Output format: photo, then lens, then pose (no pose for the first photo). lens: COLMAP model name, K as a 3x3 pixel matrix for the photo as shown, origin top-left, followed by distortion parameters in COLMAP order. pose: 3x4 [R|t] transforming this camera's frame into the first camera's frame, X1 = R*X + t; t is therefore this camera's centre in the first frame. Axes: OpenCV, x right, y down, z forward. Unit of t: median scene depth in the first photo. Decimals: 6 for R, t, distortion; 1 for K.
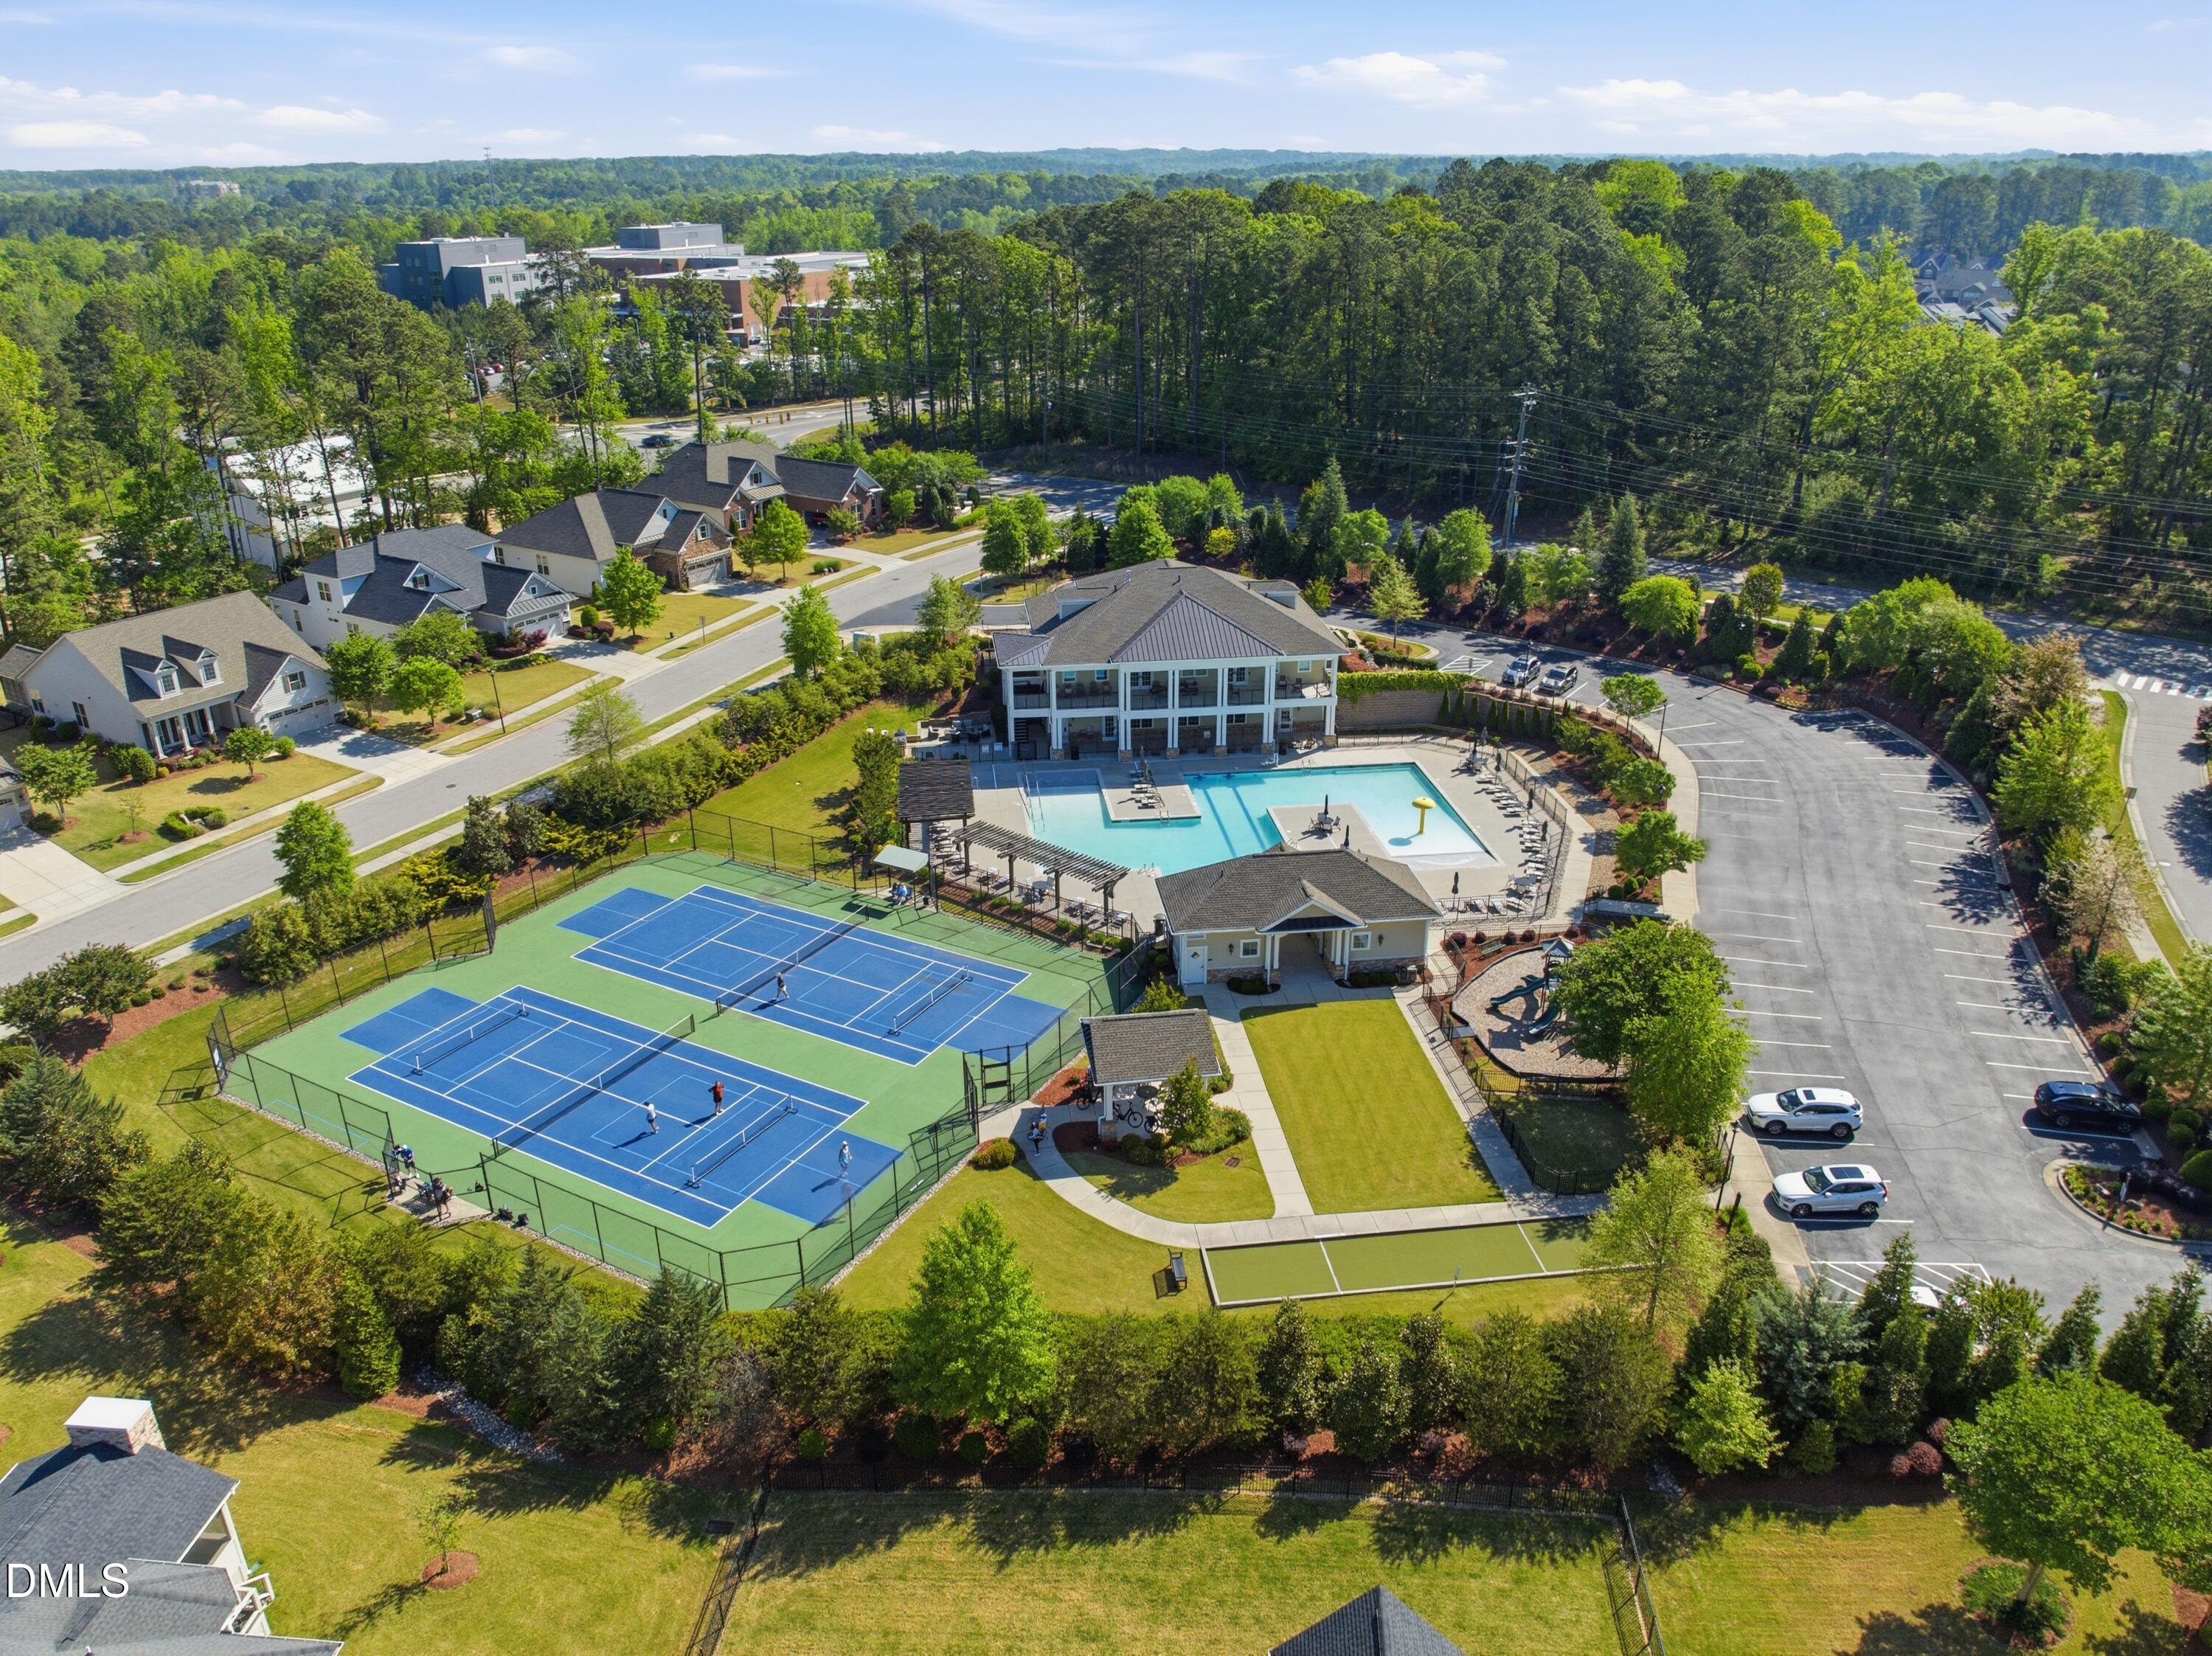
lens RADIAL K [[1553.6, 0, 1095.2], [0, 1553.6, 842.8], [0, 0, 1]] dist [-0.041505, 0.005611]
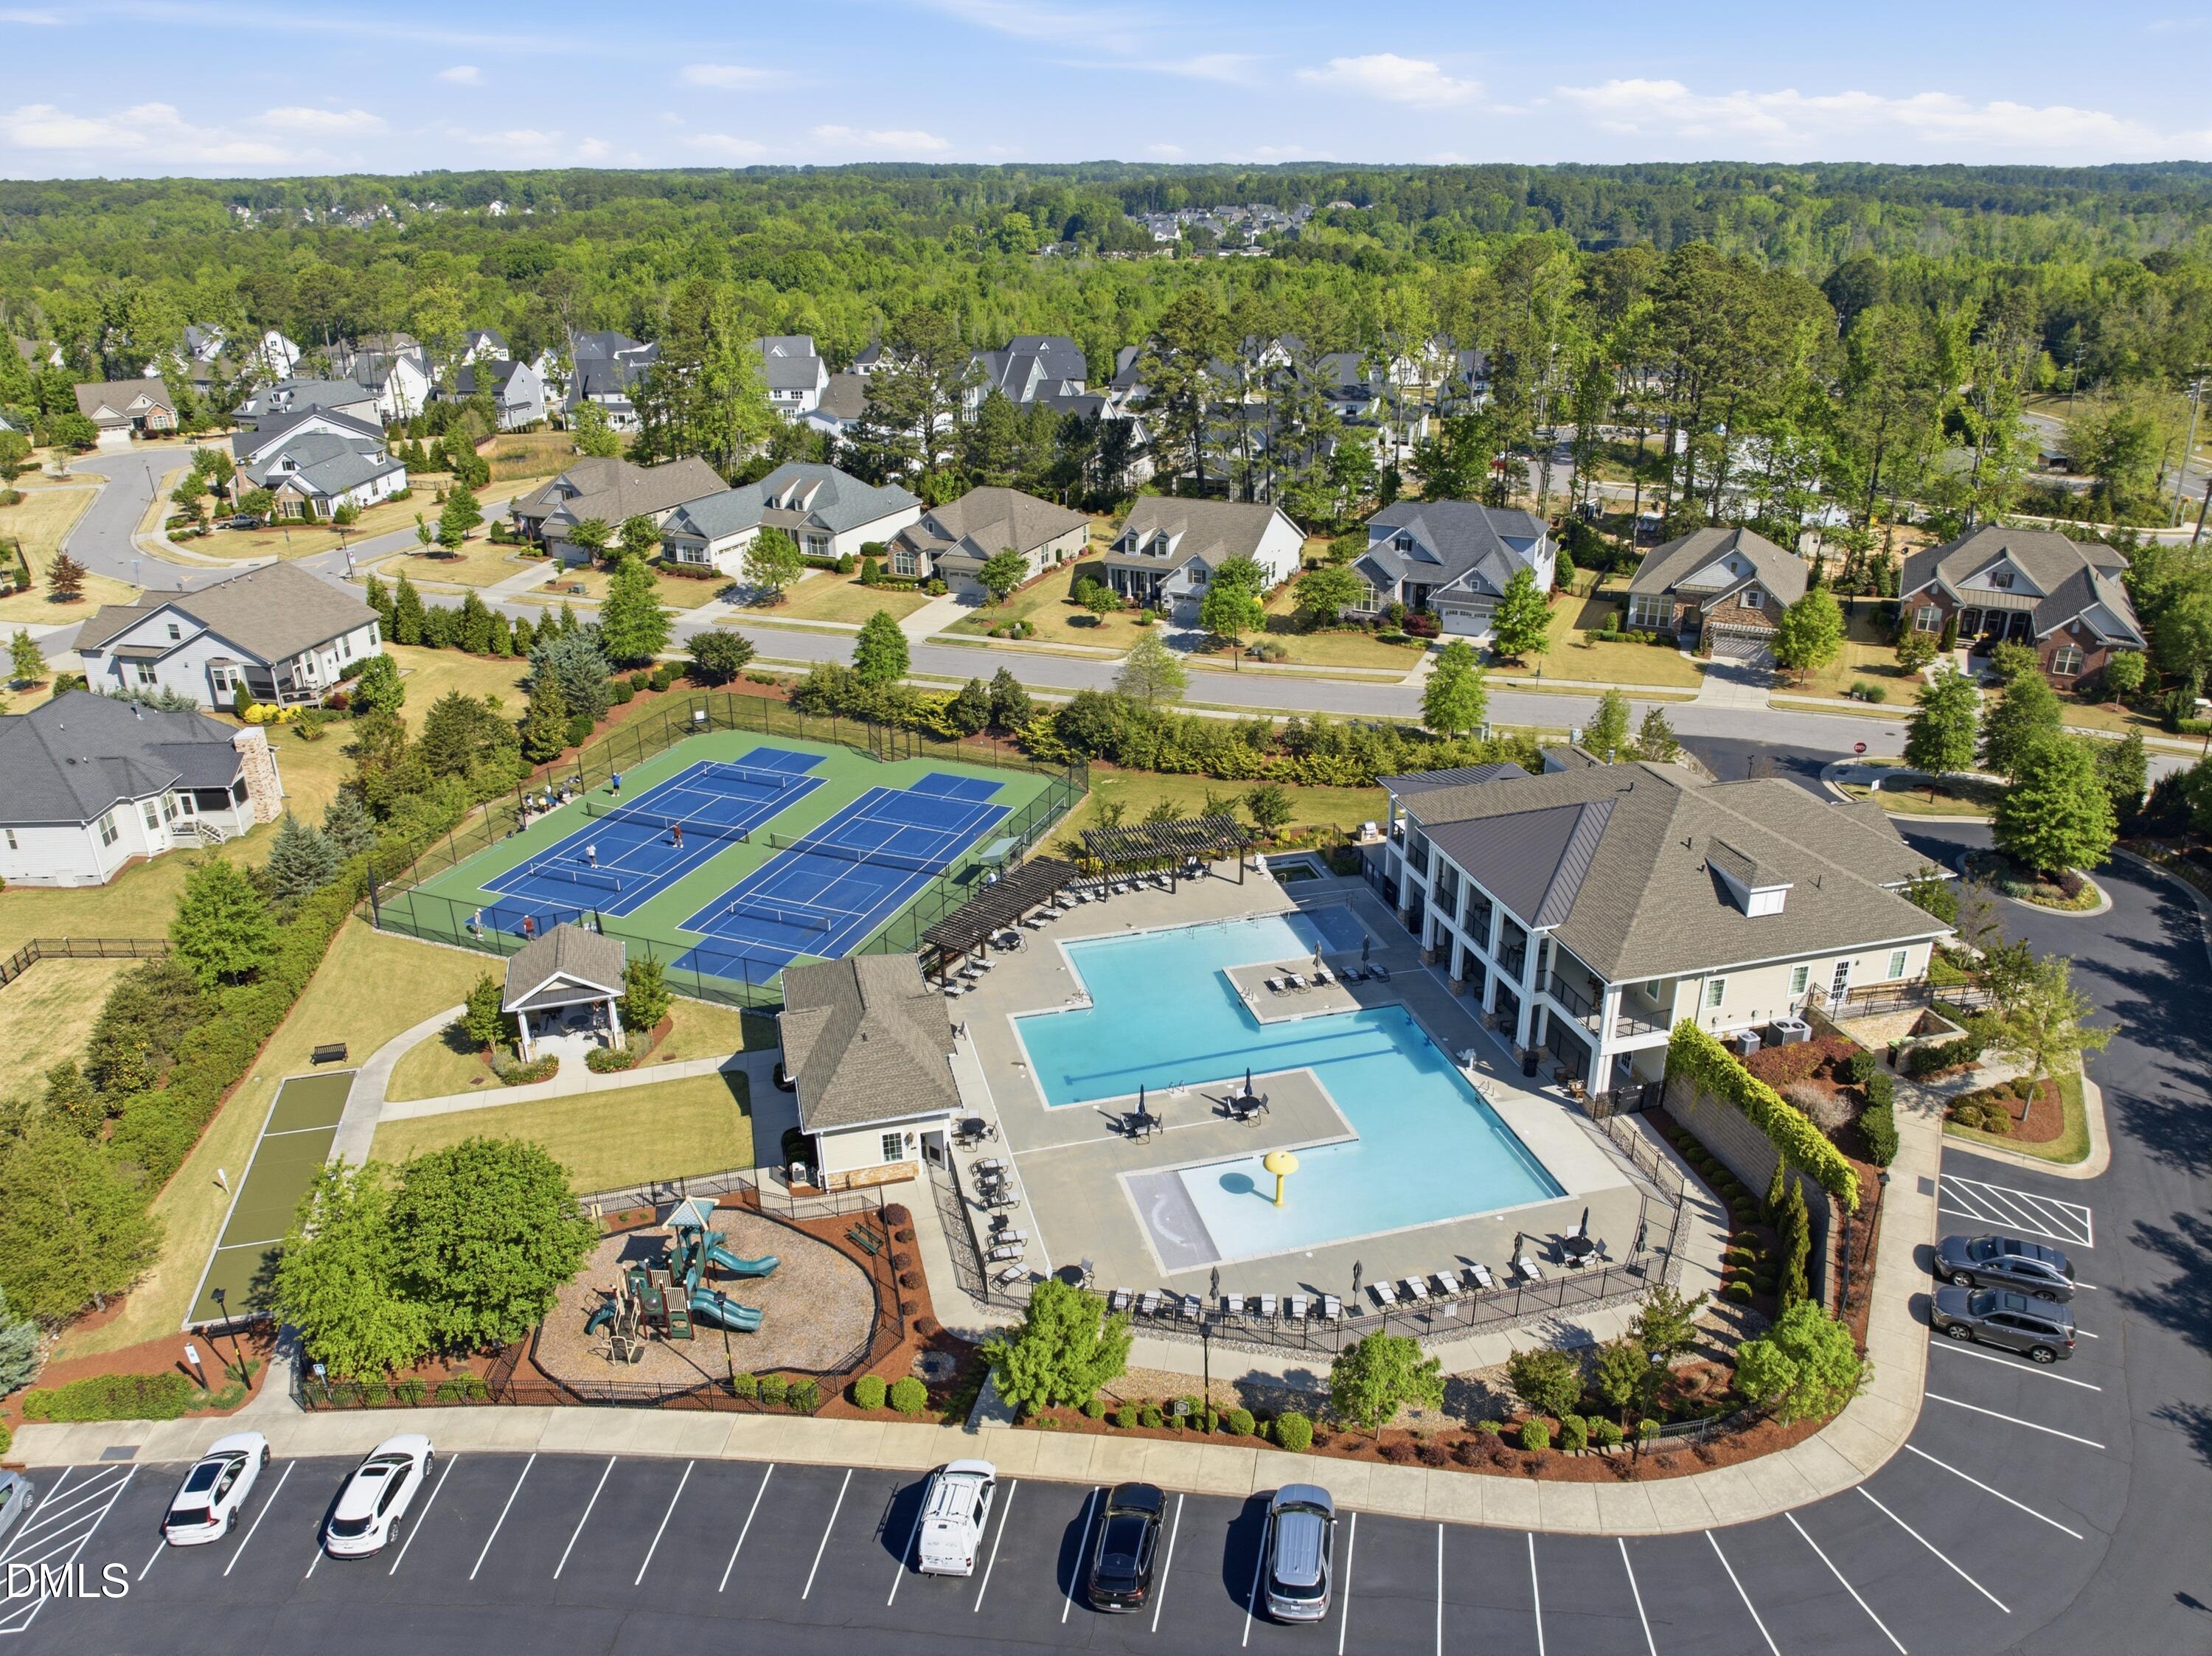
lens RADIAL K [[1553.6, 0, 1109.7], [0, 1553.6, 825.4], [0, 0, 1]] dist [-0.041505, 0.005611]
pose [[0.139757, 0.392246, -0.909182, 0.667130], [-0.395049, 0.864040, 0.312045, -0.289872], [0.907967, 0.315560, 0.275712, 0.656282]]
